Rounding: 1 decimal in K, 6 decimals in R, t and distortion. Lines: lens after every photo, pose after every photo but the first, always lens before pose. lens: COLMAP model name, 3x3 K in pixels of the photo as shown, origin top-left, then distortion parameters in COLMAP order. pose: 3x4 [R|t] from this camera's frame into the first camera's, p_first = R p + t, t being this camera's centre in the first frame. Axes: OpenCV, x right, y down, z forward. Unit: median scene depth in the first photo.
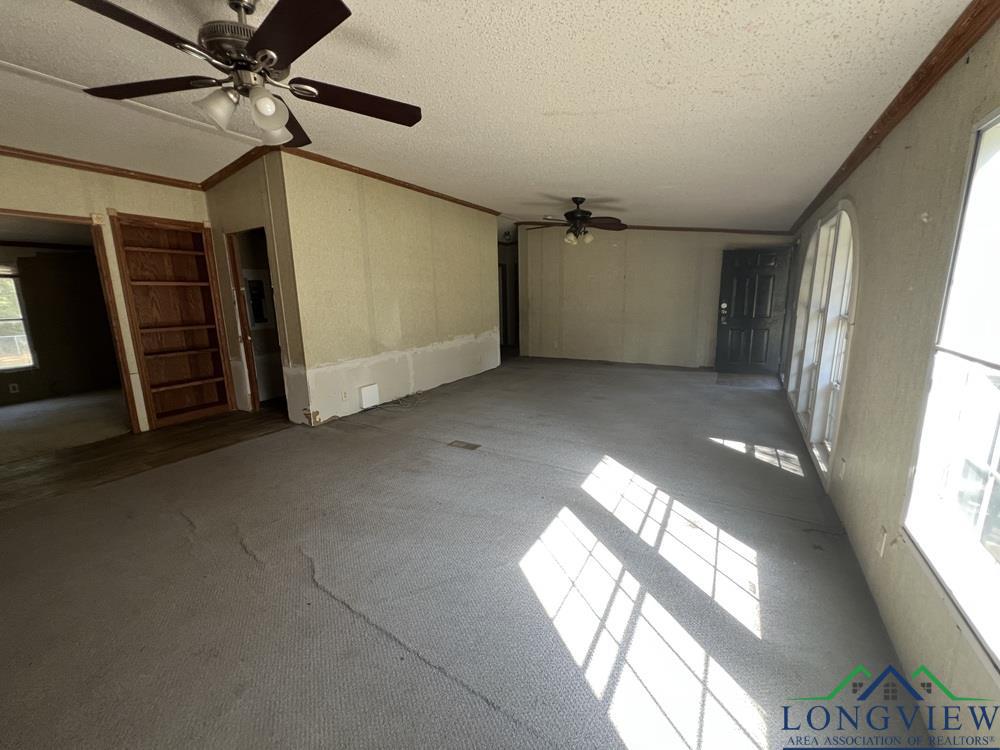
lens RADIAL K [[402.3, 0, 498.8], [0, 402.3, 374.9], [0, 0, 1]] dist [-0.005084, 0.000922]
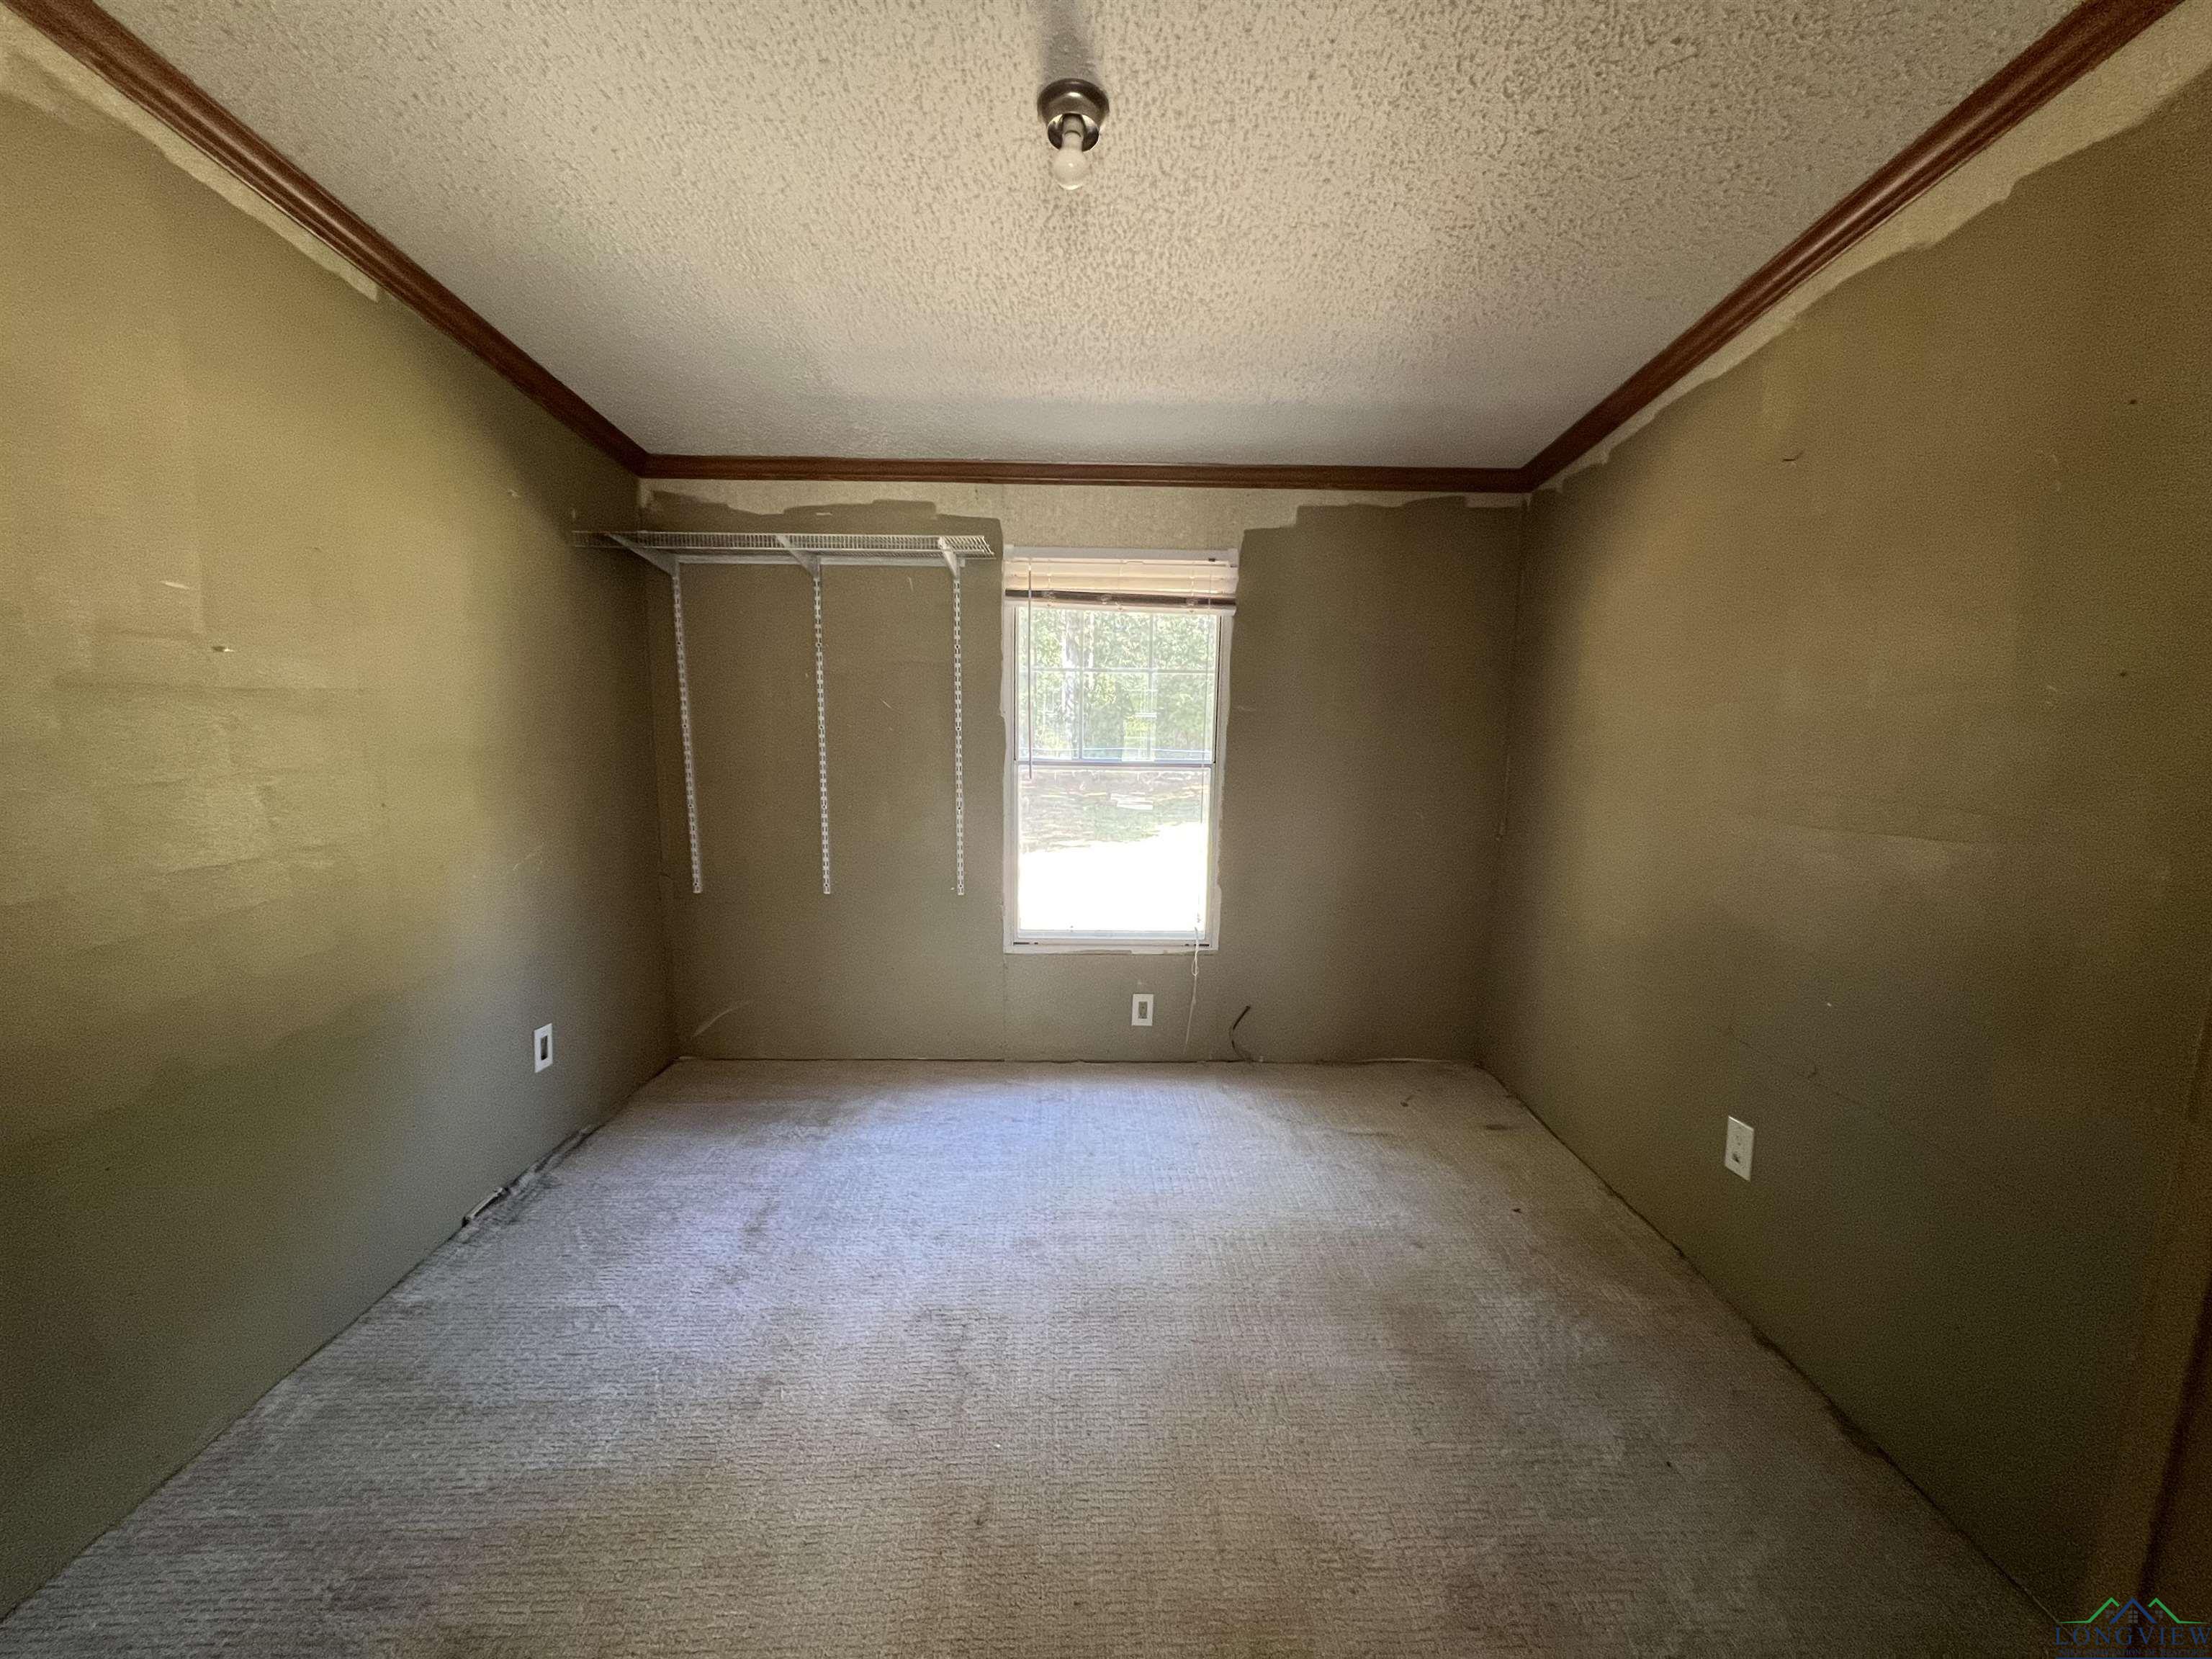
lens RADIAL K [[890.0, 0, 1105.1], [0, 890.0, 821.9], [0, 0, 1]] dist [-0.005084, 0.000922]
pose [[0.527509, 0.148431, -0.836482, -0.896421], [-0.192366, 0.979914, 0.052571, -0.147200], [0.827484, 0.133179, 0.545466, 0.768397]]
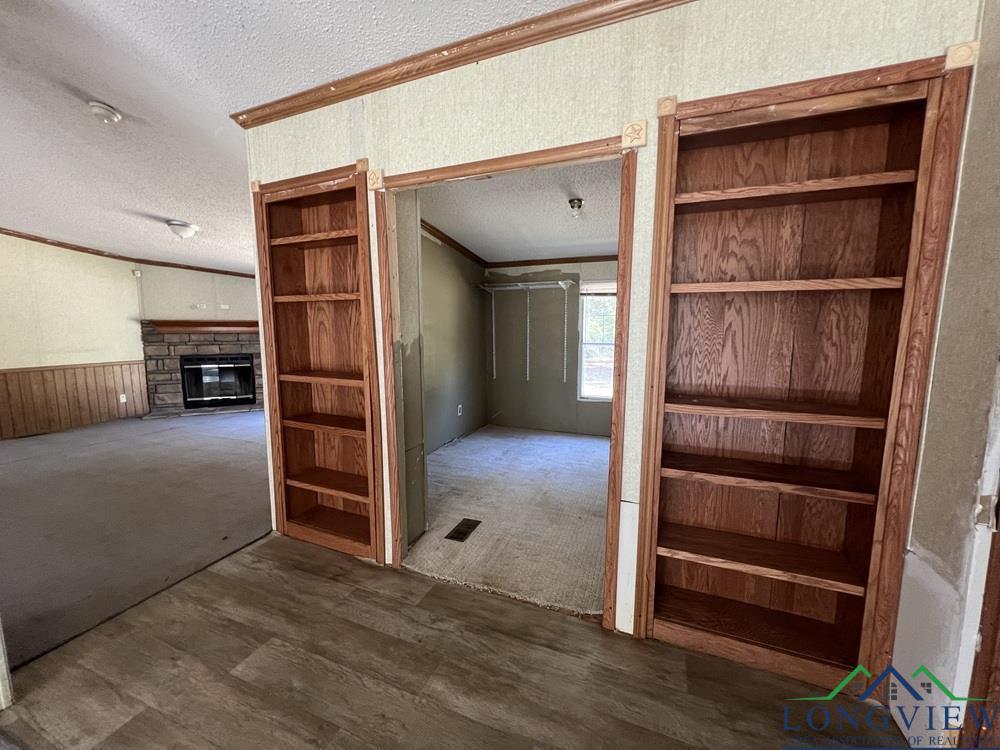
lens RADIAL K [[402.3, 0, 499.5], [0, 402.3, 373.2], [0, 0, 1]] dist [-0.005084, 0.000922]
pose [[0.147526, 0.141585, -0.978872, -0.487700], [-0.198116, 0.973873, 0.111004, -0.141327], [0.969013, 0.177554, 0.171722, 0.700962]]
